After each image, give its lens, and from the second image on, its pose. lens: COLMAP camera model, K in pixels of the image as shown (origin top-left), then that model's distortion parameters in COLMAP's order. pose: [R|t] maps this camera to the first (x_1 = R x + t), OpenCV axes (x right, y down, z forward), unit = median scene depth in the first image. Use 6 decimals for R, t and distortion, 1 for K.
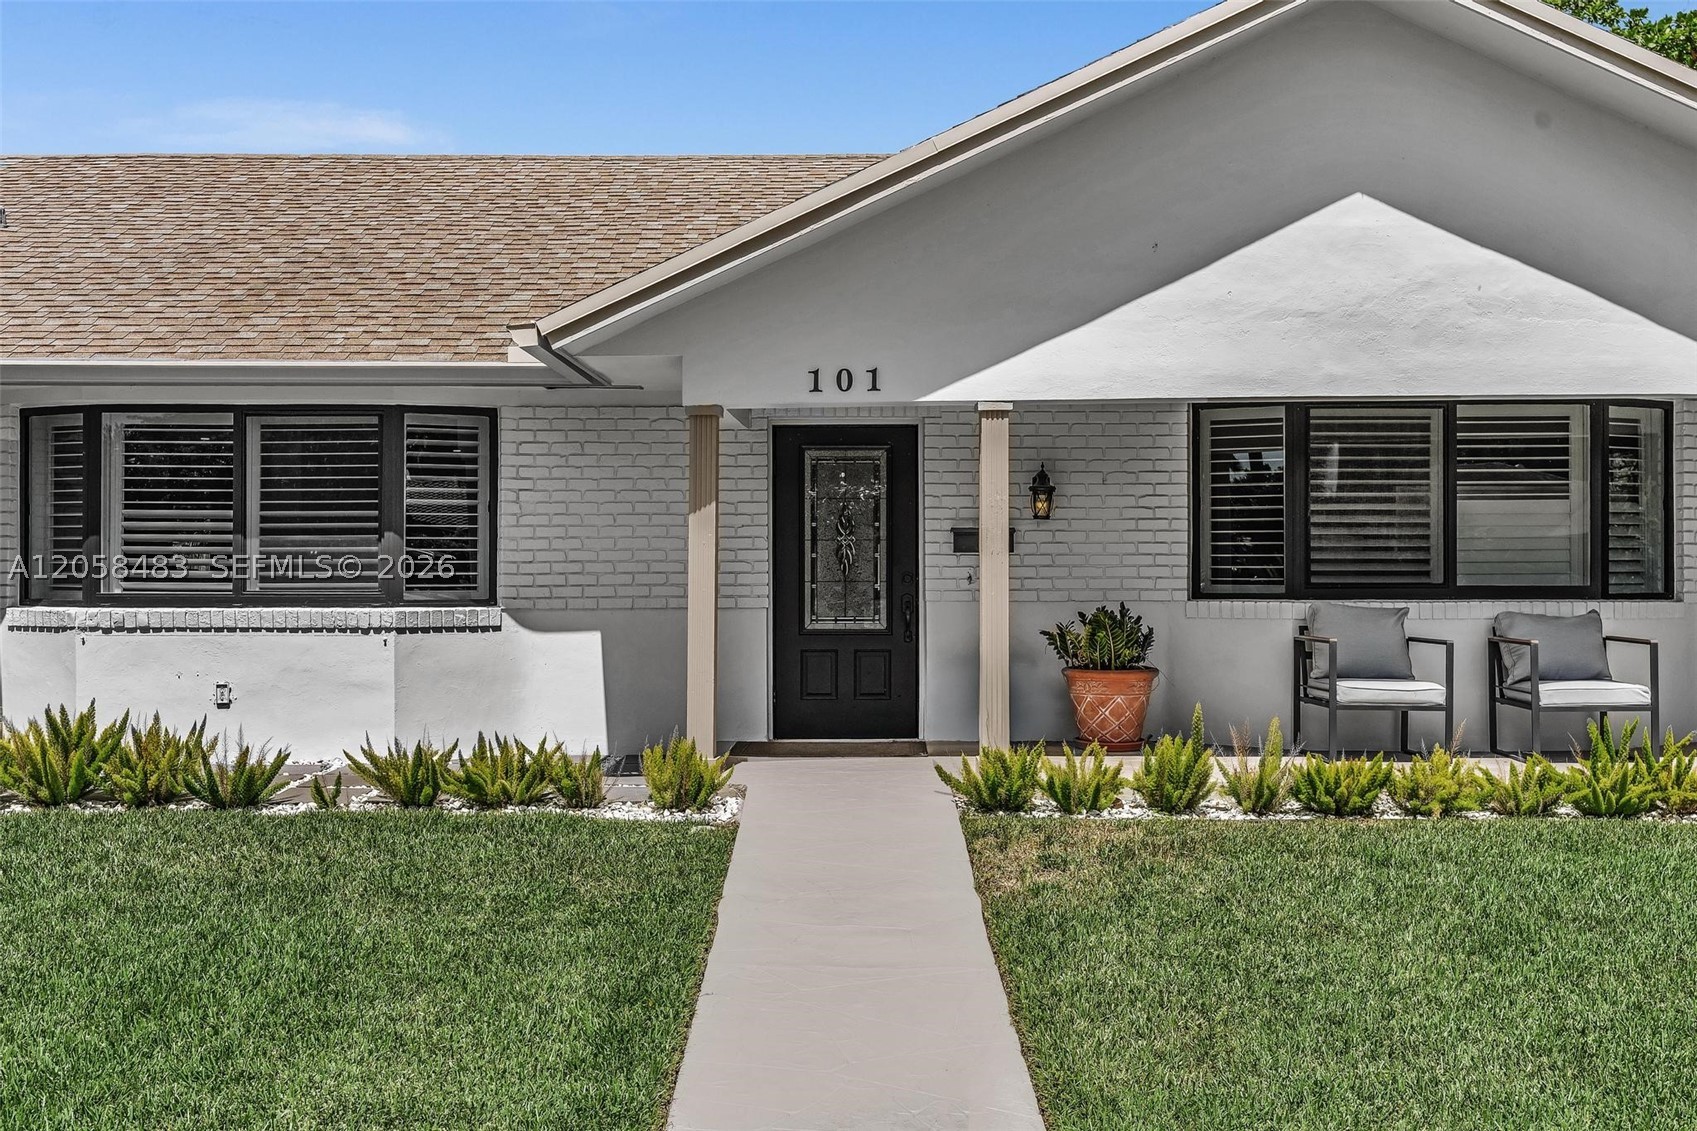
lens RADIAL K [[1703.1, 0, 844.6], [0, 1703.1, 558.3], [0, 0, 1]] dist [0.026823, 0.000000]
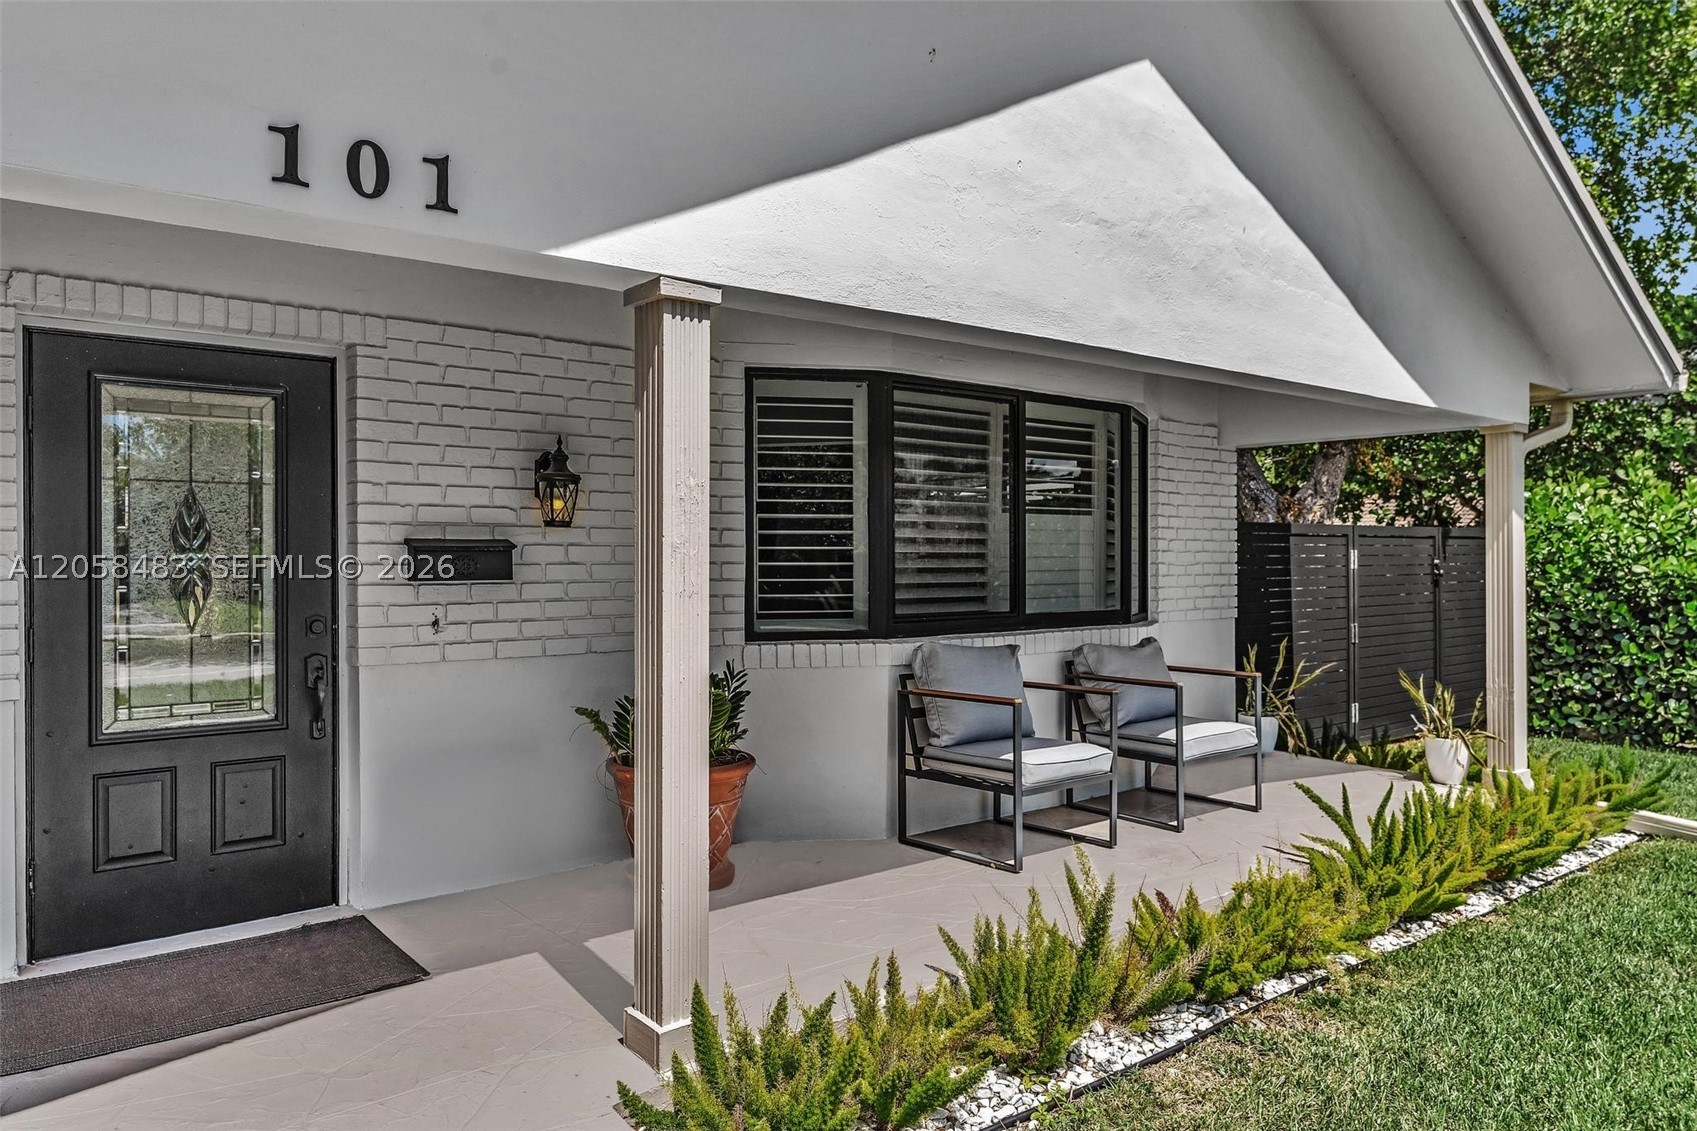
lens RADIAL K [[1149.4, 0, 849.7], [0, 1149.4, 560.7], [0, 0, 1]] dist [-0.001664, -0.005901]
pose [[0.771540, -0.001094, 0.636180, -0.072031], [-0.000589, 0.999997, 0.002434, -0.011716], [-0.636181, -0.002252, 0.771537, 0.616799]]
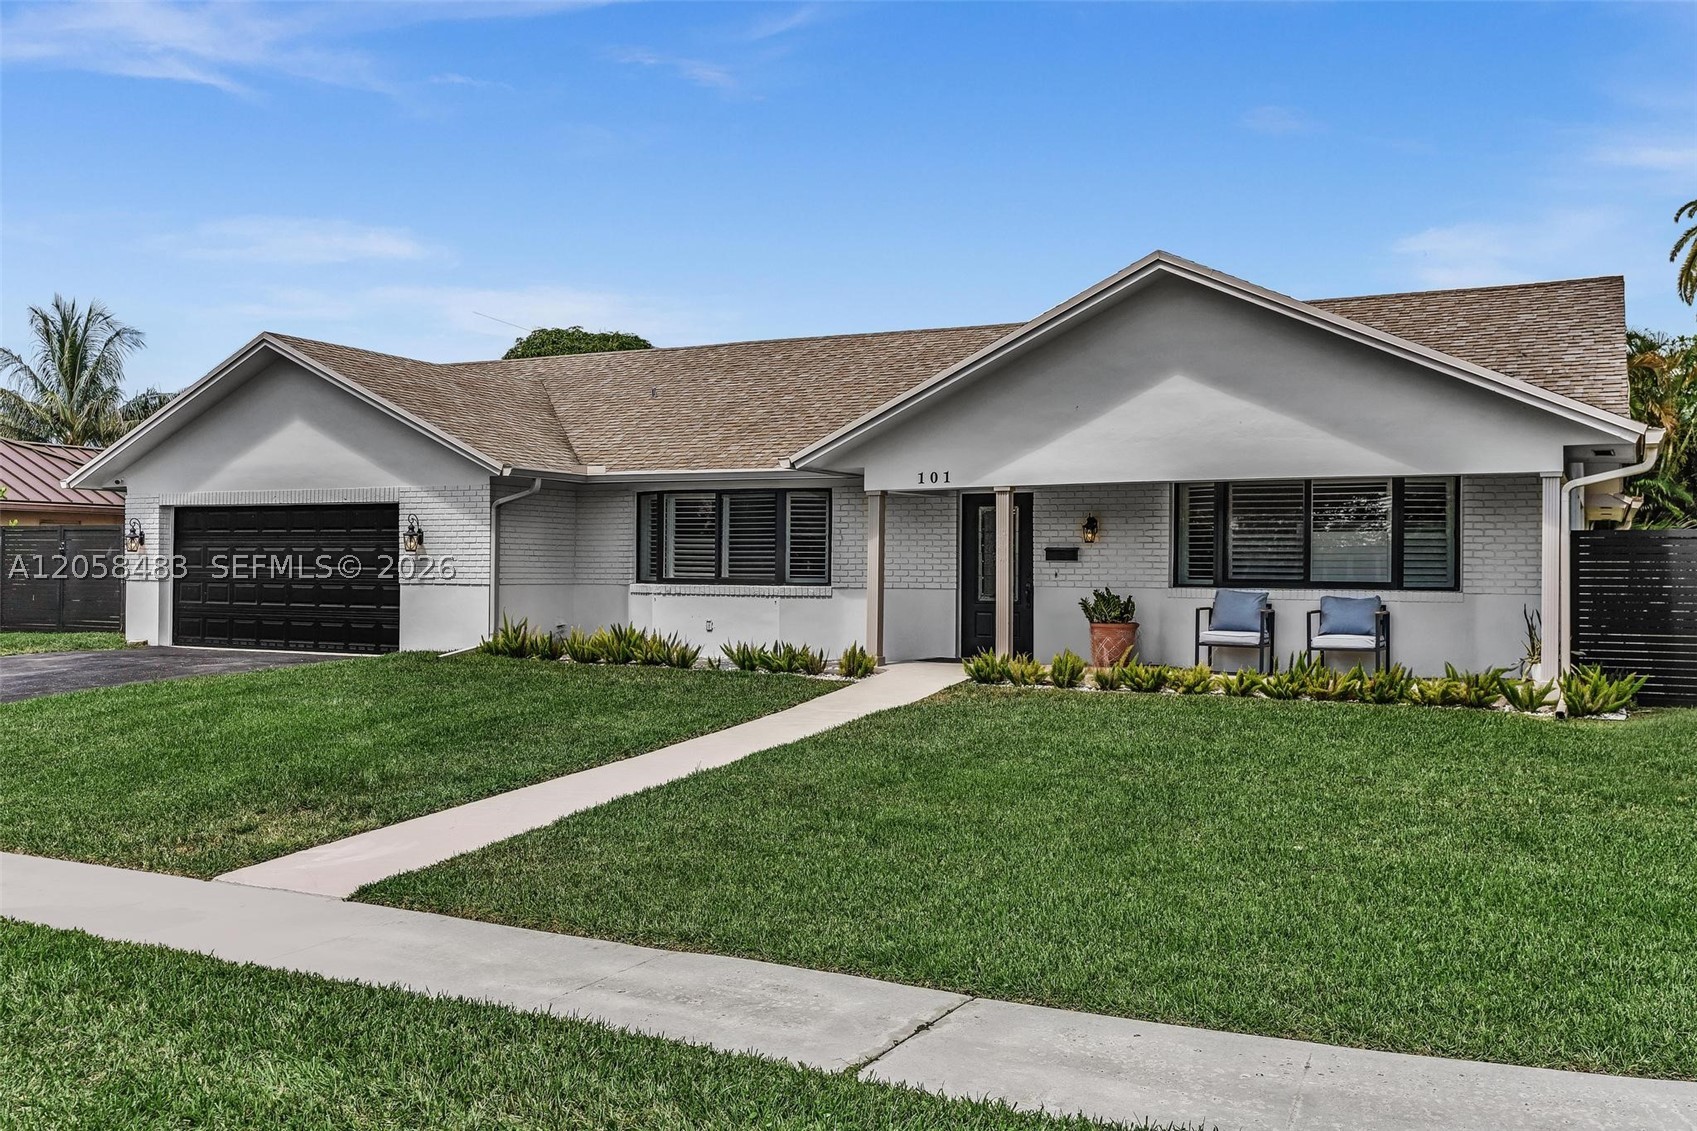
lens RADIAL K [[1506.0, 0, 851.9], [0, 1506.0, 562.7], [0, 0, 1]] dist [0.006825, 0.007413]
pose [[0.895399, 0.005625, -0.445230, 0.627743], [-0.007736, 0.999966, -0.002923, 0.005504], [0.445198, 0.006062, 0.895412, -0.598675]]
